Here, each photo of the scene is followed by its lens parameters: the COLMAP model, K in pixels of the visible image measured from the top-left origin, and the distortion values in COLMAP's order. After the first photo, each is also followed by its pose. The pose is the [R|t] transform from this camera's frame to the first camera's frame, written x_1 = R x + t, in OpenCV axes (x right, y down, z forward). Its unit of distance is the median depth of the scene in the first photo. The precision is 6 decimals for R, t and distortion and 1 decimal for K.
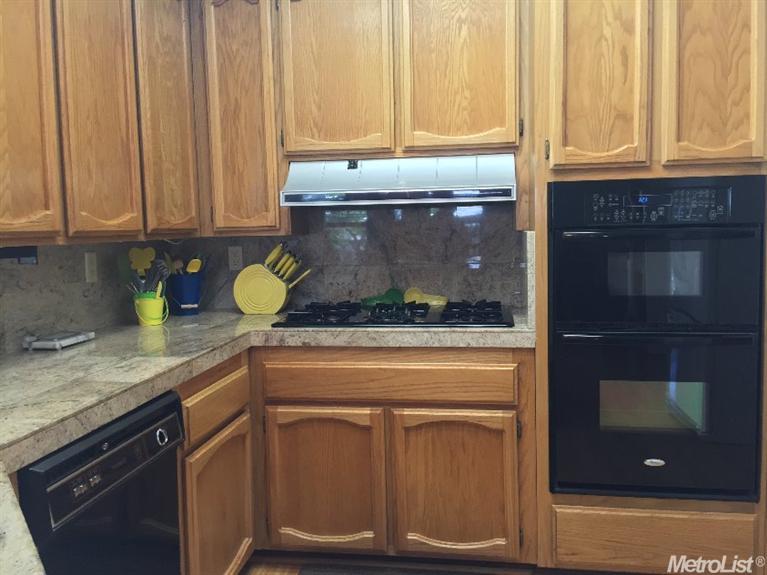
lens RADIAL K [[647.3, 0, 383.1], [0, 647.3, 283.0], [0, 0, 1]] dist [0.051066, -0.087868]
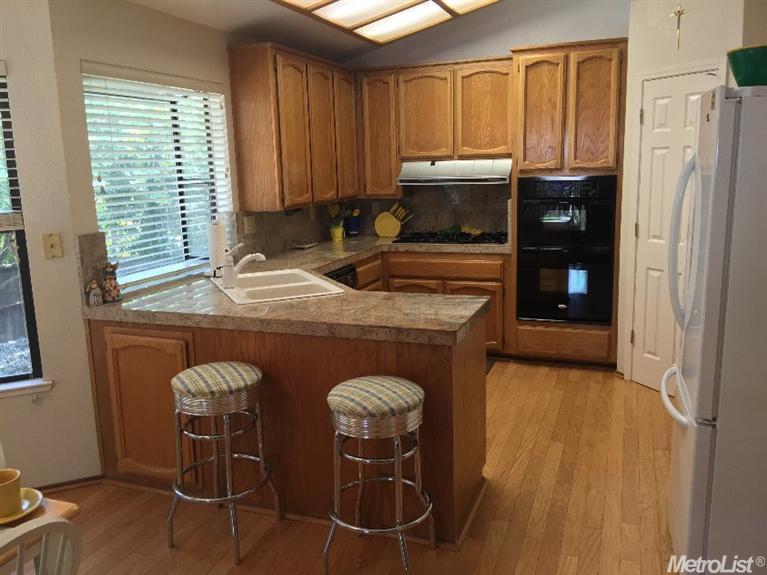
lens RADIAL K [[647.3, 0, 383.1], [0, 647.3, 283.0], [0, 0, 1]] dist [0.051066, -0.087868]
pose [[0.979157, 0.031210, -0.200695, 0.227377], [-0.010431, 0.994547, 0.103767, -0.020513], [0.202839, -0.099511, 0.974143, -1.080781]]
